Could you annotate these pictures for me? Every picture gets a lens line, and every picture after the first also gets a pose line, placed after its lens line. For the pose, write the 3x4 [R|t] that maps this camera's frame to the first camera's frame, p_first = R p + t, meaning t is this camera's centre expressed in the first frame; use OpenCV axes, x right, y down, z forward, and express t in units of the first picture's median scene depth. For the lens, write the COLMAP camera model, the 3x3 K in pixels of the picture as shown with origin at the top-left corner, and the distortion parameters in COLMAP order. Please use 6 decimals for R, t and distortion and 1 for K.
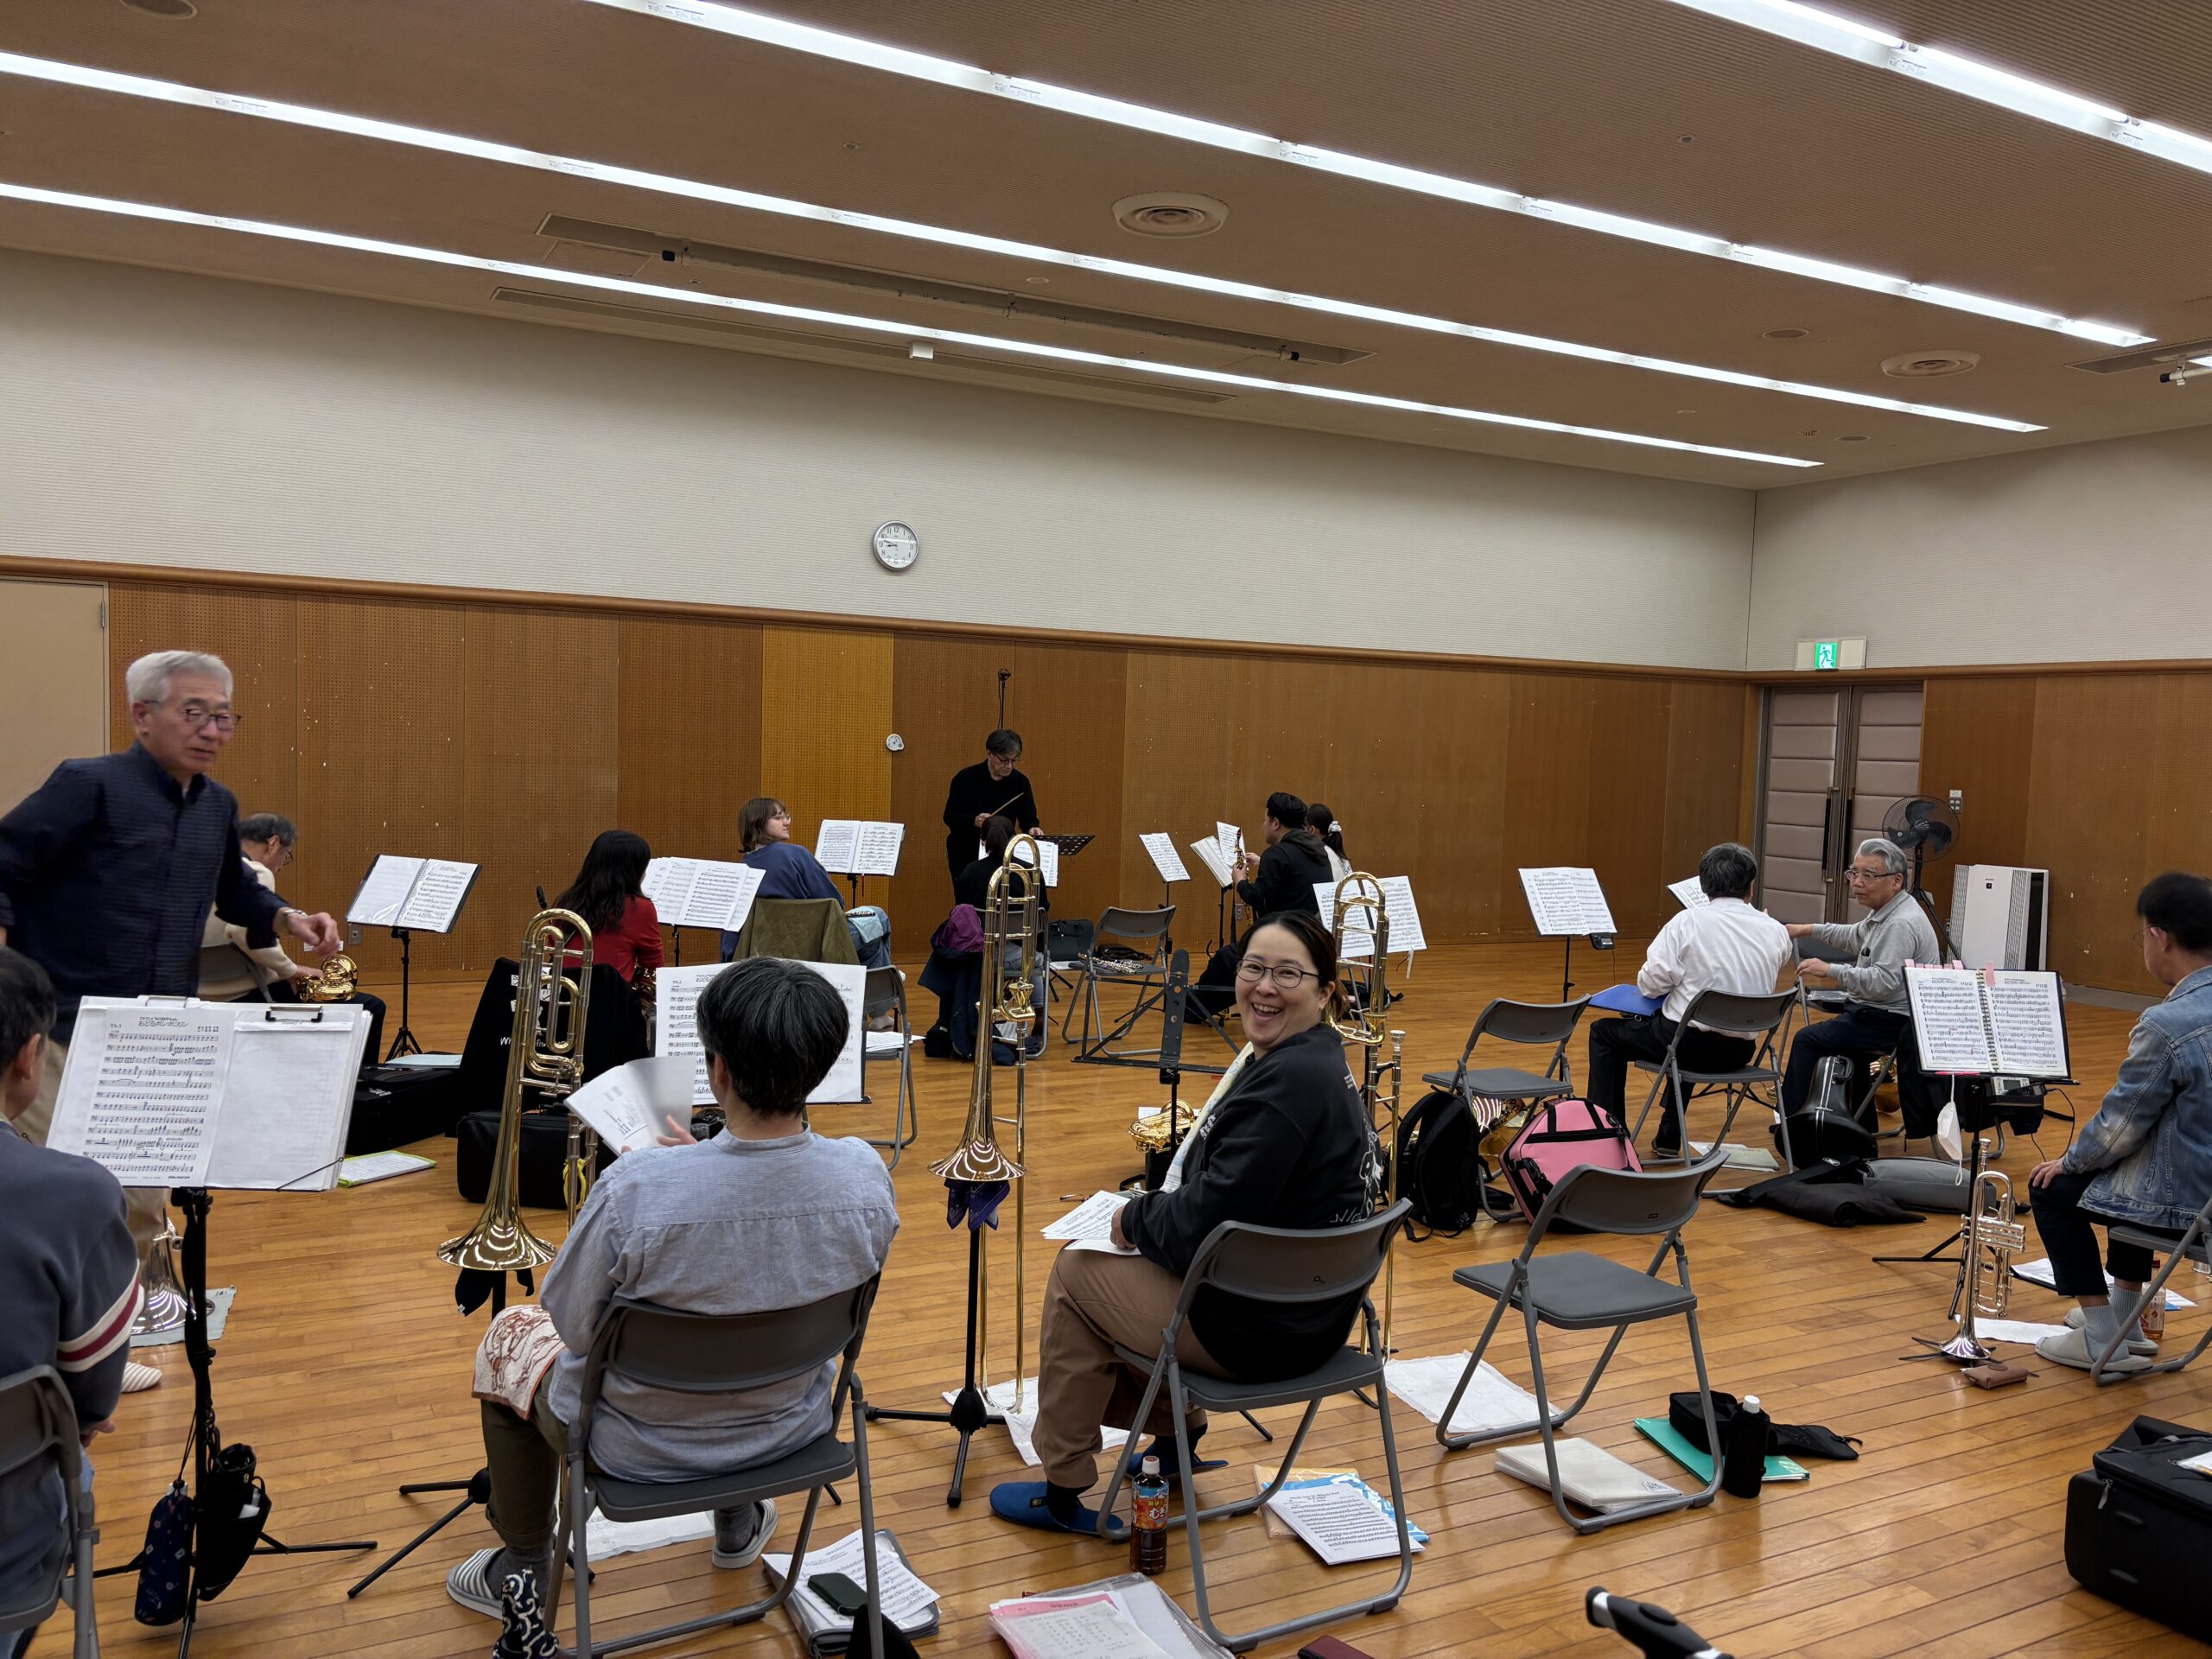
lens RADIAL K [[1654.0, 0, 1097.2], [0, 1654.0, 818.7], [0, 0, 1]] dist [0.112429, -0.232673]
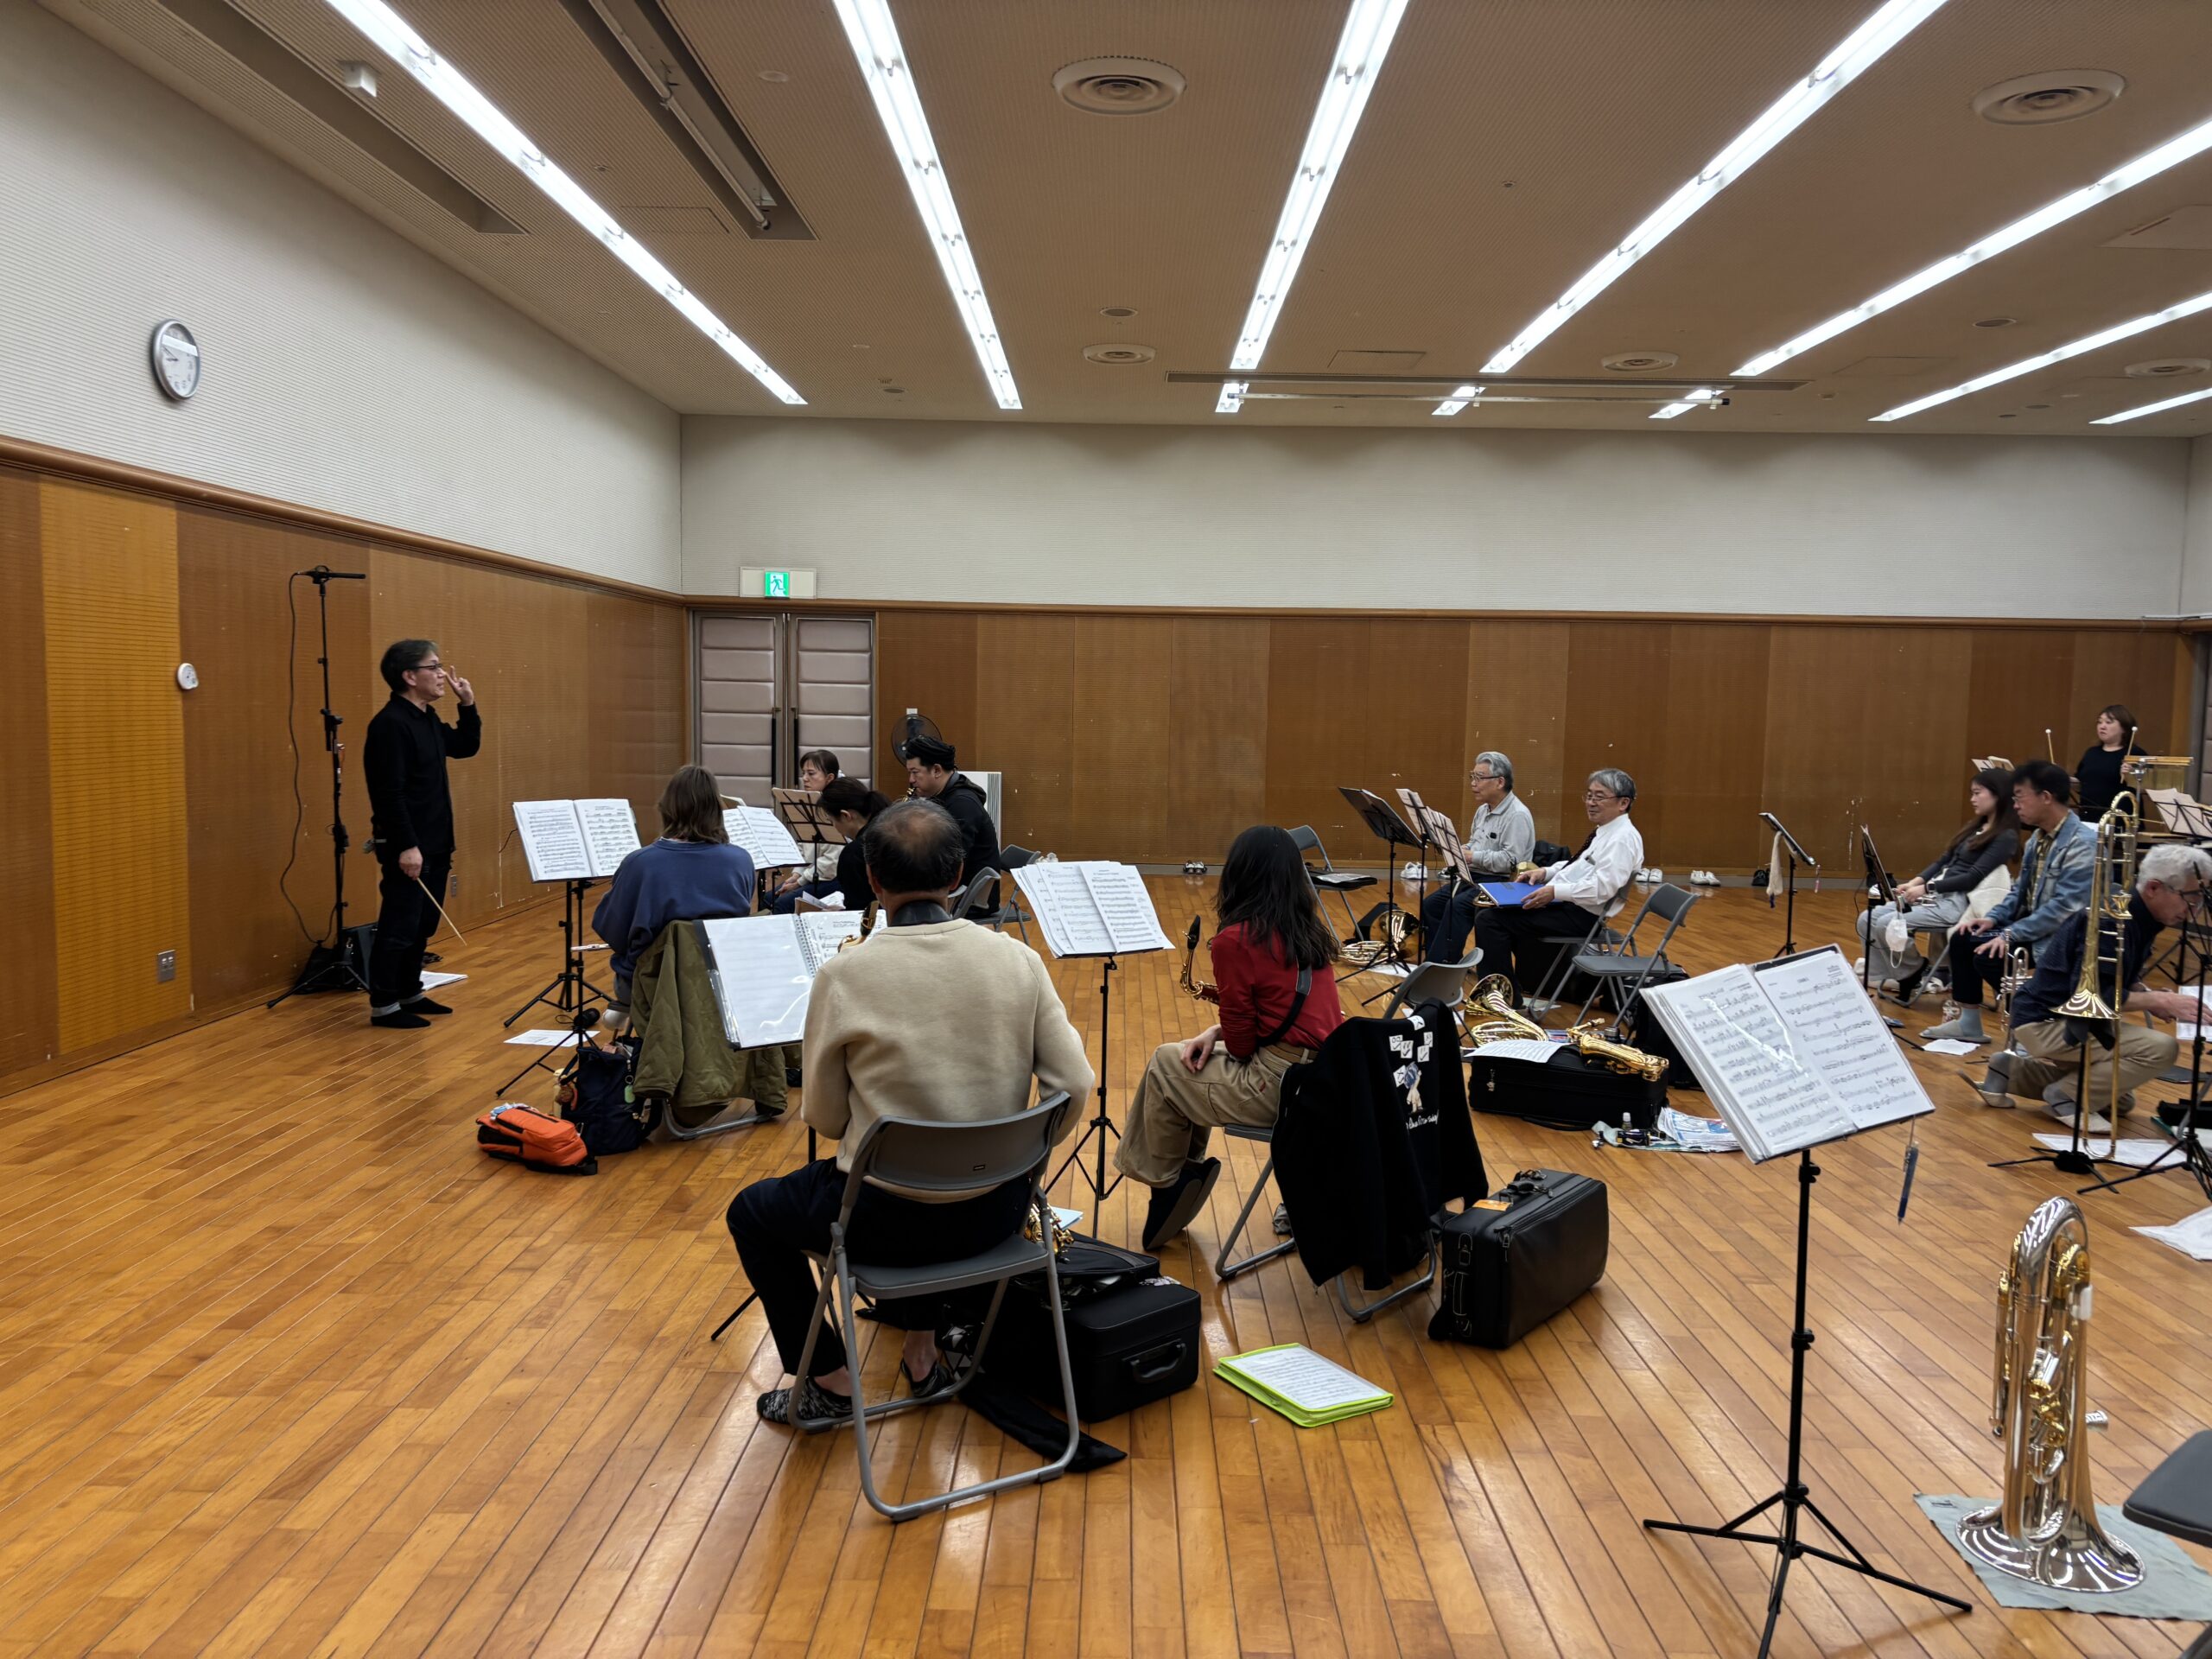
lens RADIAL K [[1654.0, 0, 1097.2], [0, 1654.0, 818.7], [0, 0, 1]] dist [0.112429, -0.232673]
pose [[0.473438, -0.082662, 0.876940, -0.516736], [0.027868, 0.996494, 0.078887, -0.032367], [-0.880386, -0.012910, 0.474081, 0.389204]]
